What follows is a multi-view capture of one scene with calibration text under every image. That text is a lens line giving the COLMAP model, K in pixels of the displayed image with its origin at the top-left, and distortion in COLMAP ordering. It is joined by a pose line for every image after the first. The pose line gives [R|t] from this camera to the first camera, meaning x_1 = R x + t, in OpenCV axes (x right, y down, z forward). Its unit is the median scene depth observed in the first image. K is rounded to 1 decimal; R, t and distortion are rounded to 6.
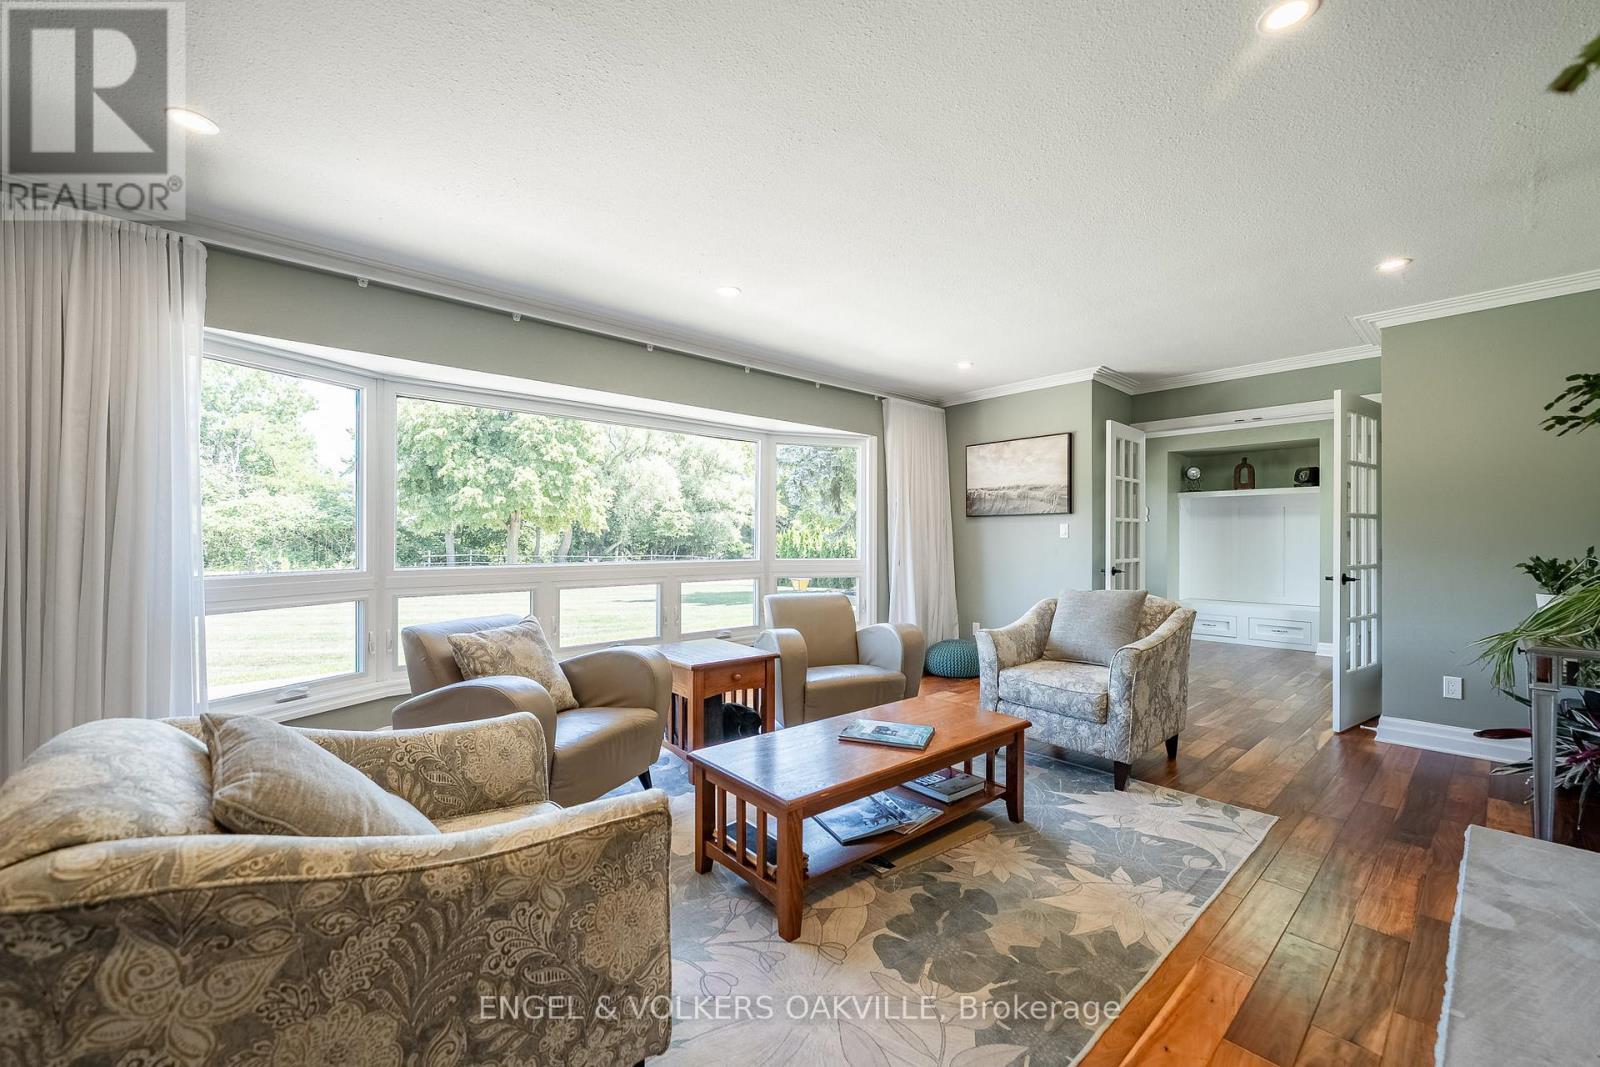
lens RADIAL K [[623.9, 0, 777.3], [0, 623.9, 538.4], [0, 0, 1]] dist [-0.011055, 0.000008]
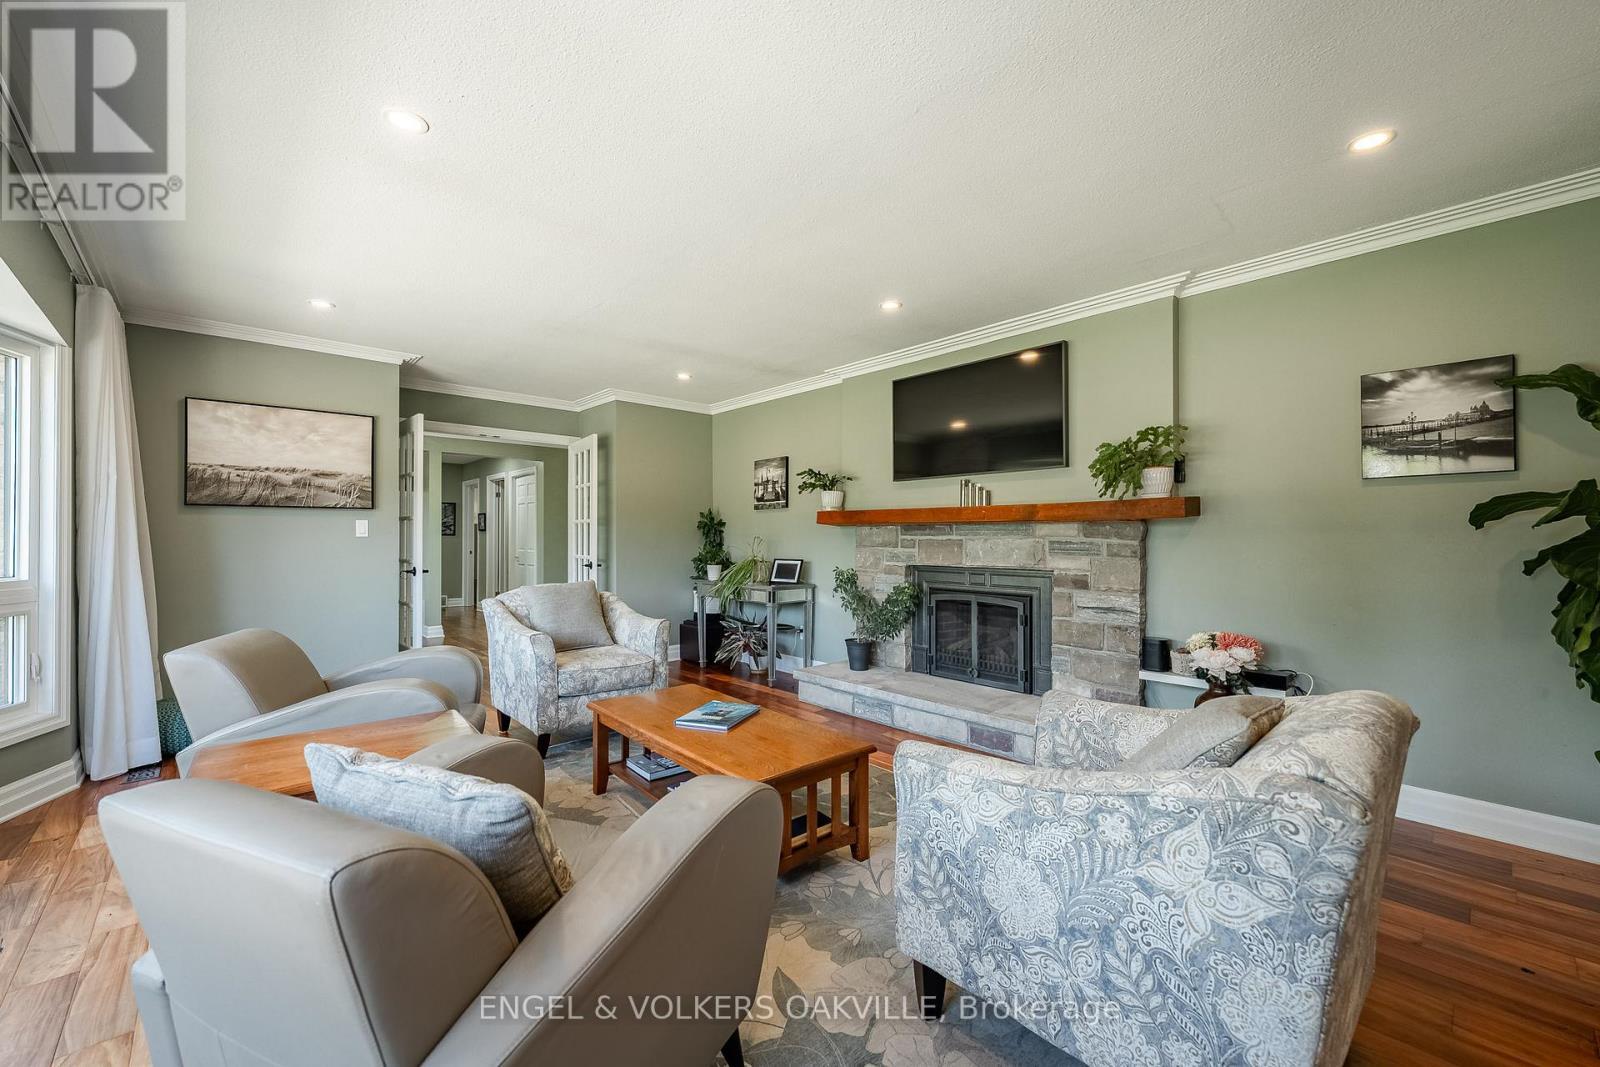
lens RADIAL K [[653.1, 0, 806.9], [0, 653.1, 538.6], [0, 0, 1]] dist [-0.000432, -0.000020]
pose [[-0.036575, -0.003142, 0.999326, -0.704816], [-0.000251, 0.999995, 0.003135, -0.002031], [-0.999331, -0.000136, -0.036575, 0.635279]]
